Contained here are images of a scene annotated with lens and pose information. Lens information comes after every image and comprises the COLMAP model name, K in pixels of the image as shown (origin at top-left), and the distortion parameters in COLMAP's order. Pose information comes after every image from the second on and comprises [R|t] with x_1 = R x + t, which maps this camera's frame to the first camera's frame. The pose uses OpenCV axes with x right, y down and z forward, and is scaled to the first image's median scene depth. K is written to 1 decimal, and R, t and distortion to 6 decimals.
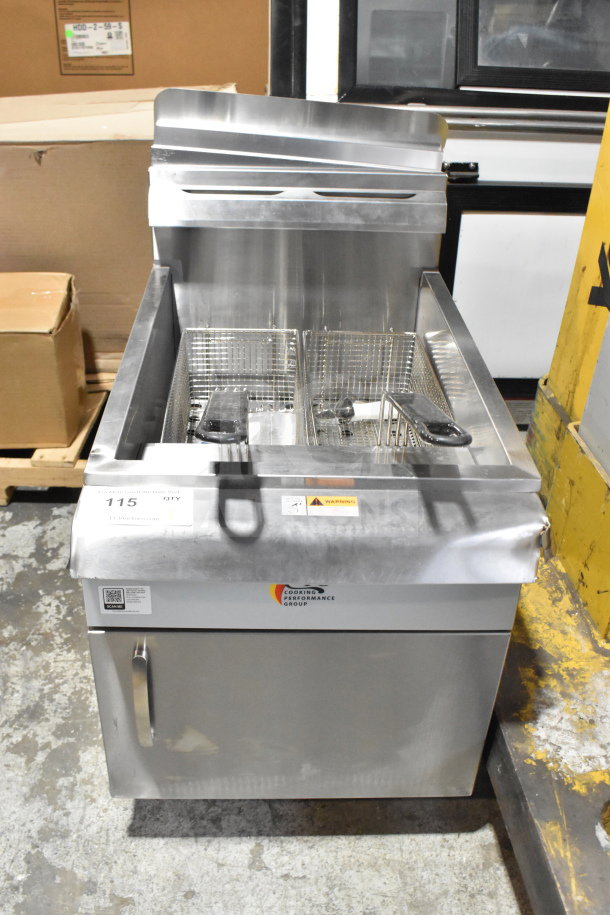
lens RADIAL K [[883.6, 0, 296.1], [0, 883.6, 463.1], [0, 0, 1]] dist [-0.076055, 0.000000]
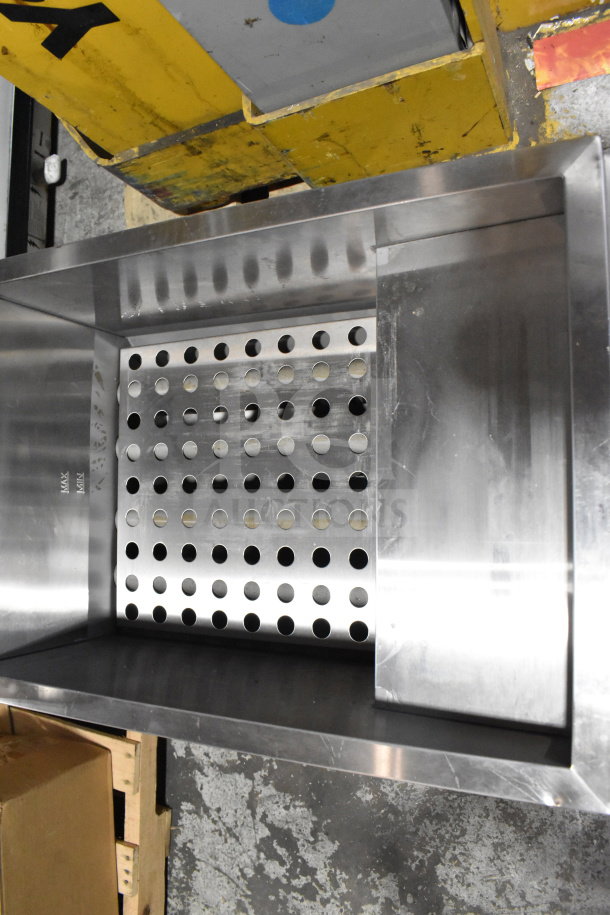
lens RADIAL K [[720.4, 0, 298.7], [0, 720.4, 455.1], [0, 0, 1]] dist [-0.094425, 0.011776]
pose [[0.018315, -0.999236, 0.034528, 0.003845], [0.851078, 0.033704, 0.523956, -0.330432], [-0.524719, 0.019790, 0.851045, 0.483236]]
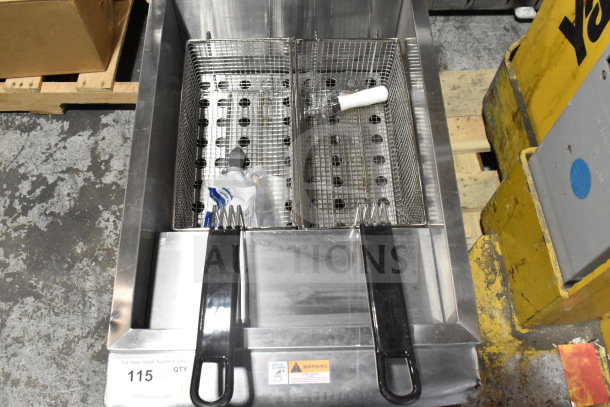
lens RADIAL K [[642.2, 0, 306.3], [0, 642.2, 205.2], [0, 0, 1]] dist [-0.066126, 0.000000]
pose [[0.999927, -0.004465, -0.011208, 0.034310], [0.009516, 0.862992, 0.505127, -0.431357], [0.007417, -0.505197, 0.862972, 0.237879]]
